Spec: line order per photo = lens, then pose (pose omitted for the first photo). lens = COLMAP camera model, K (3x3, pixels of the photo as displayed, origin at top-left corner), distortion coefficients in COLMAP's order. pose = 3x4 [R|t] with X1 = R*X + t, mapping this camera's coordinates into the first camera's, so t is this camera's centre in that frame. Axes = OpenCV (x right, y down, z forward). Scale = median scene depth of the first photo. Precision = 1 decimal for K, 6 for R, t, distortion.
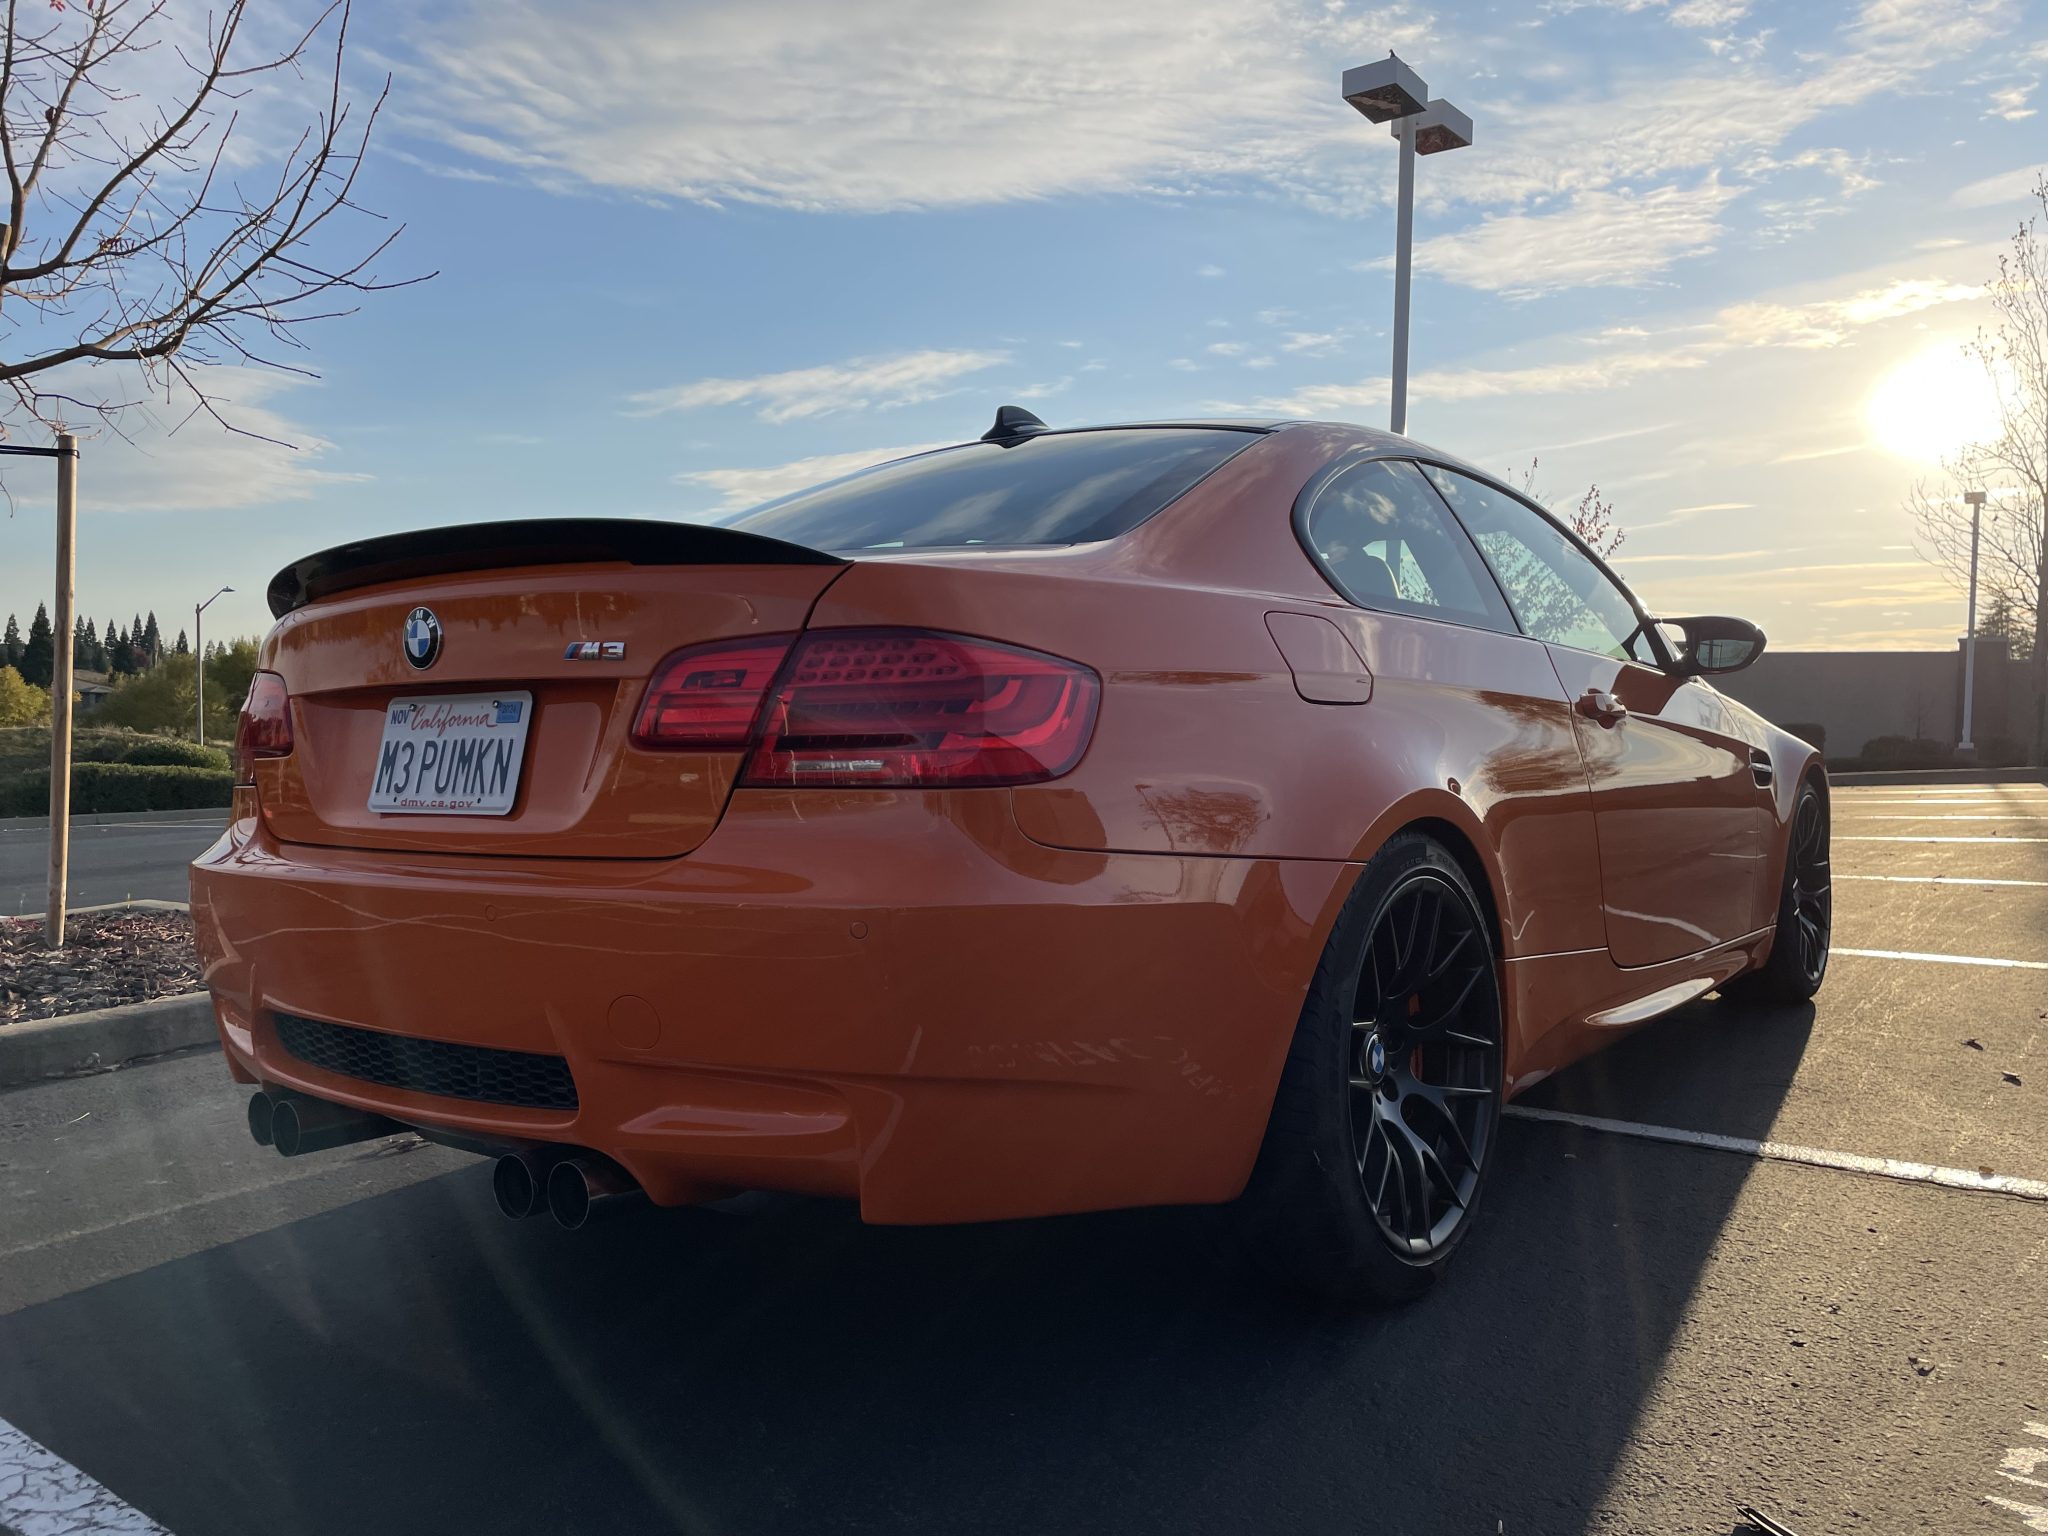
lens RADIAL K [[1550.2, 0, 1010.2], [0, 1550.2, 769.2], [0, 0, 1]] dist [0.089720, -0.108377]
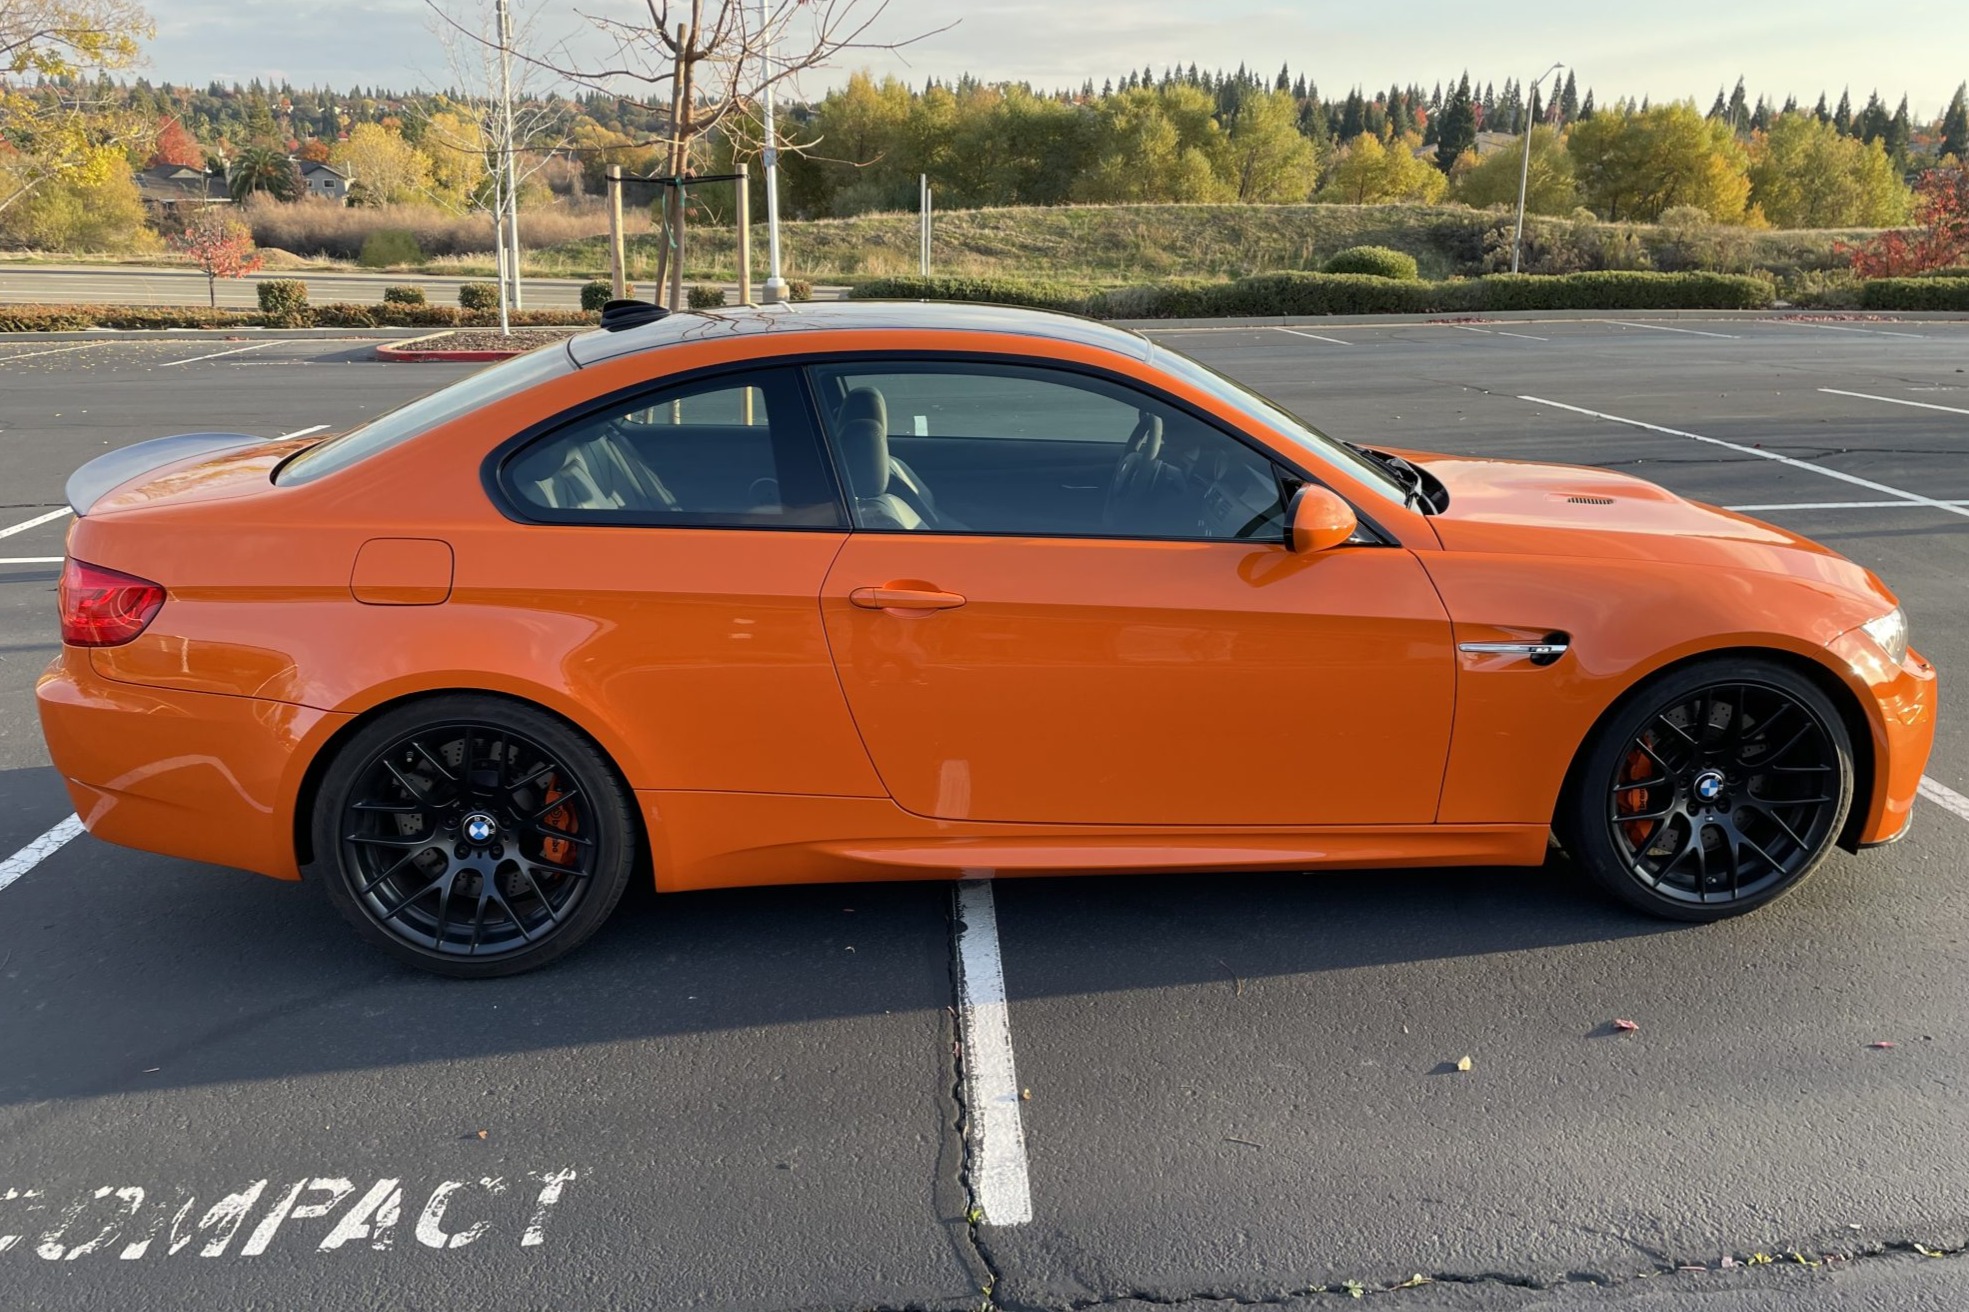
lens RADIAL K [[1547.5, 0, 985.7], [0, 1547.5, 620.7], [0, 0, 1]] dist [0.079045, -0.095074]
pose [[0.660154, 0.200123, -0.723980, 1.541164], [-0.017200, 0.967629, 0.251789, -0.383216], [0.750933, -0.153767, 0.642226, 0.406877]]
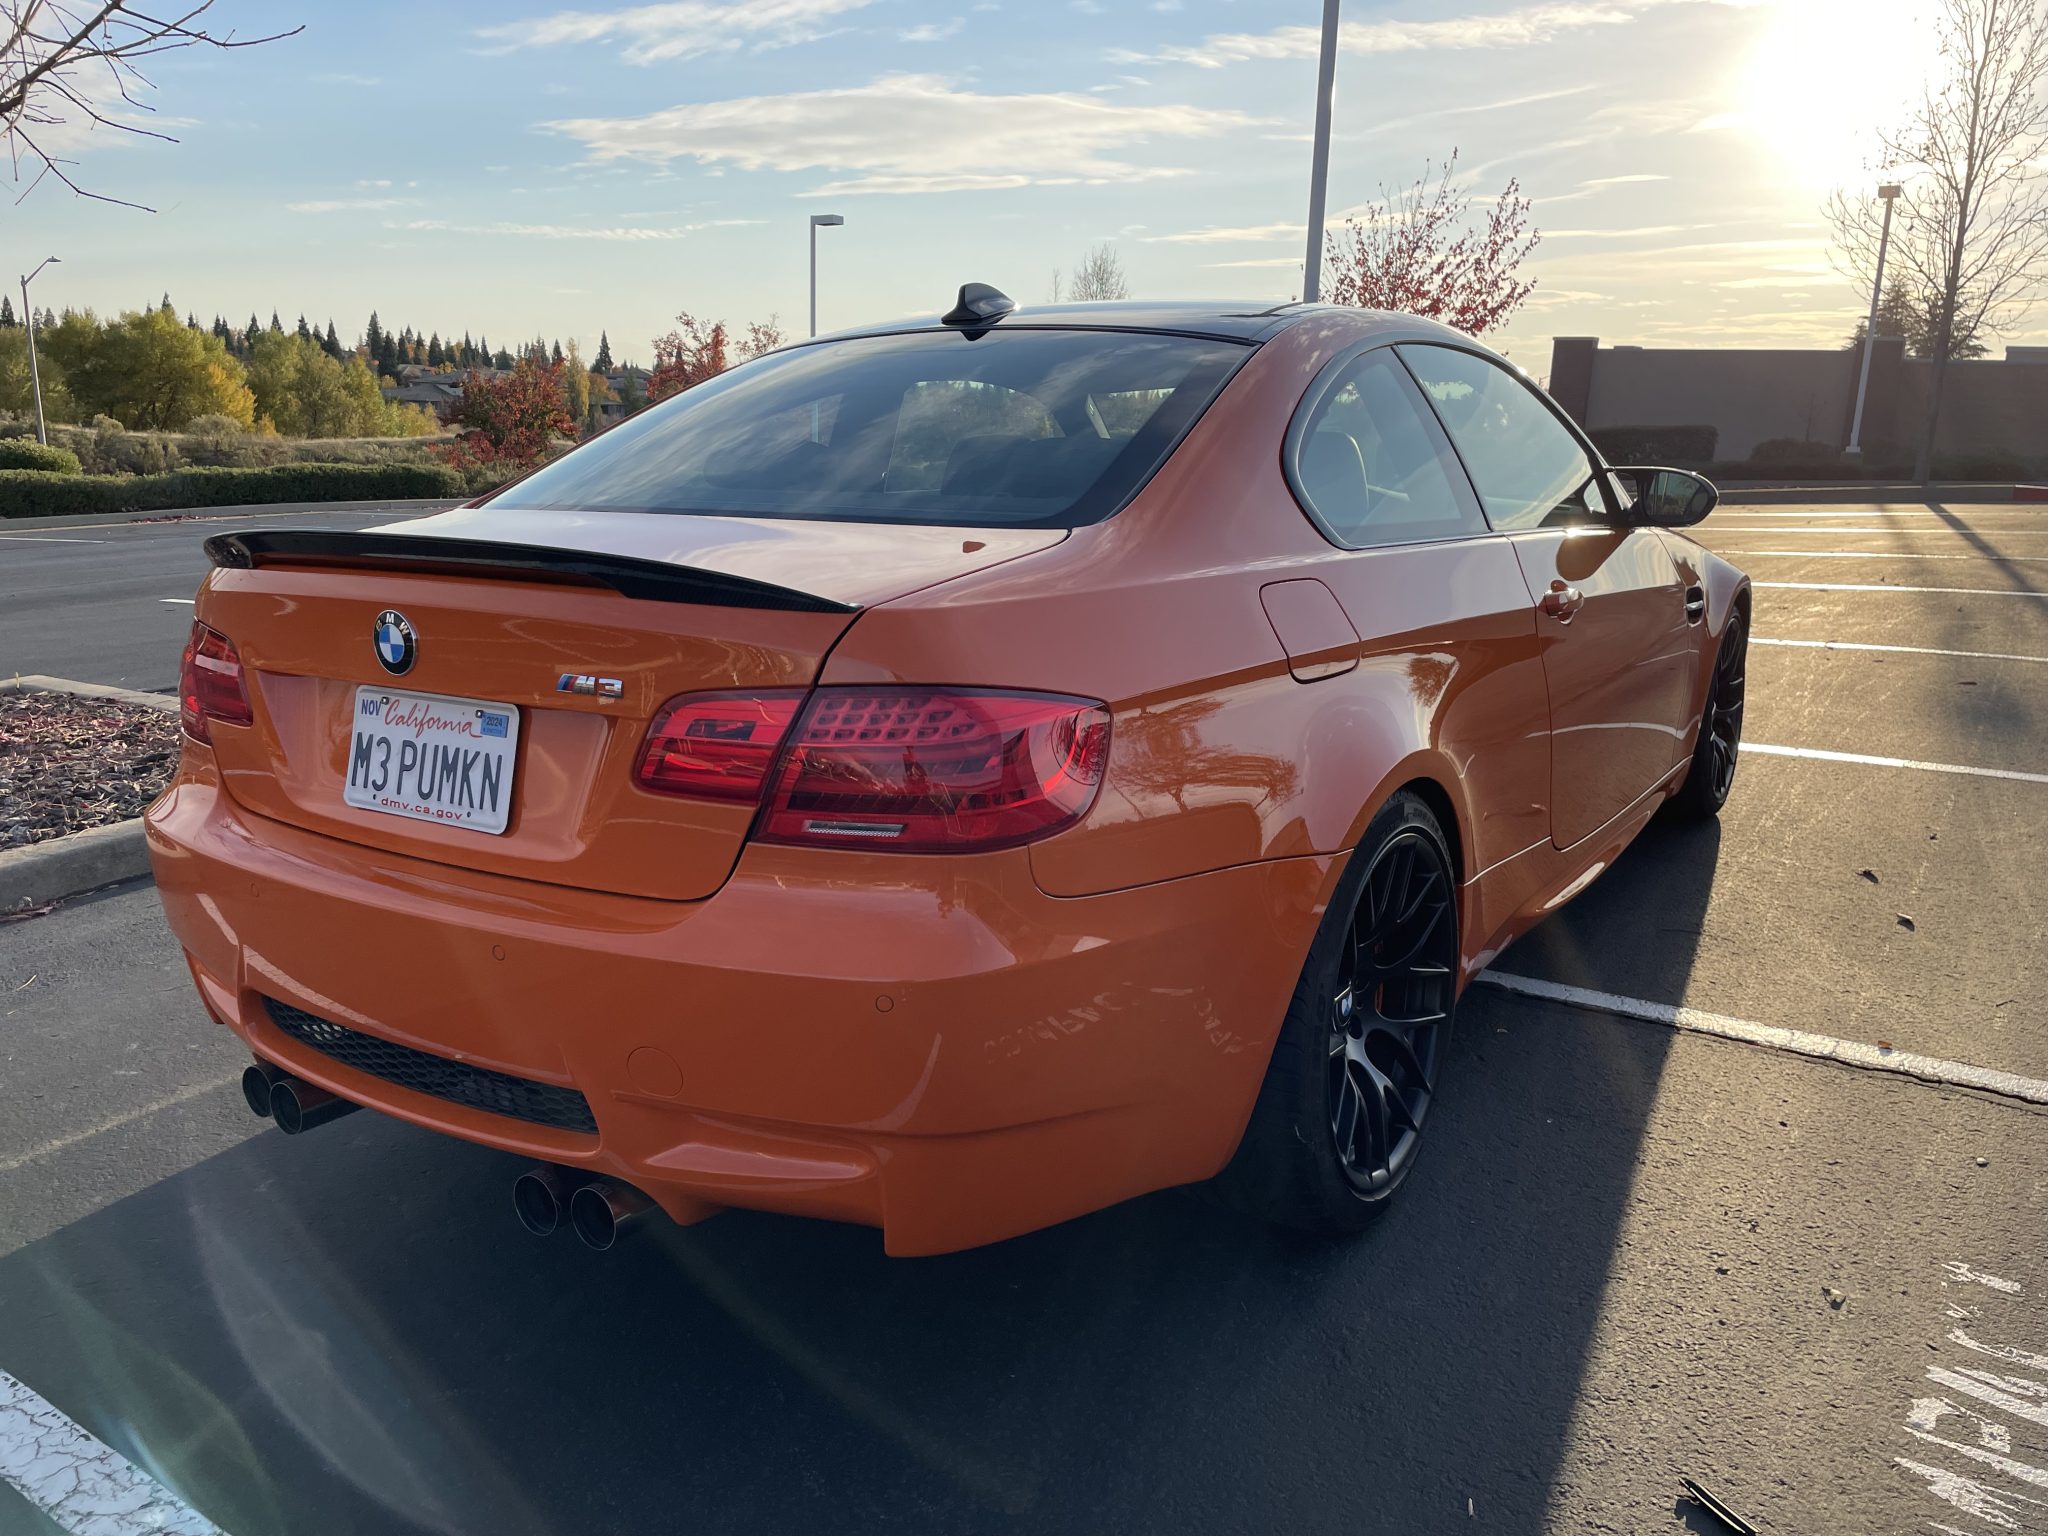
lens RADIAL K [[1547.8, 0, 995.1], [0, 1547.8, 765.6], [0, 0, 1]] dist [0.102694, -0.127062]
pose [[0.998237, -0.008817, 0.058690, -0.055671], [-0.002928, 0.980384, 0.197076, -0.165640], [-0.059276, -0.196900, 0.978630, 0.024925]]
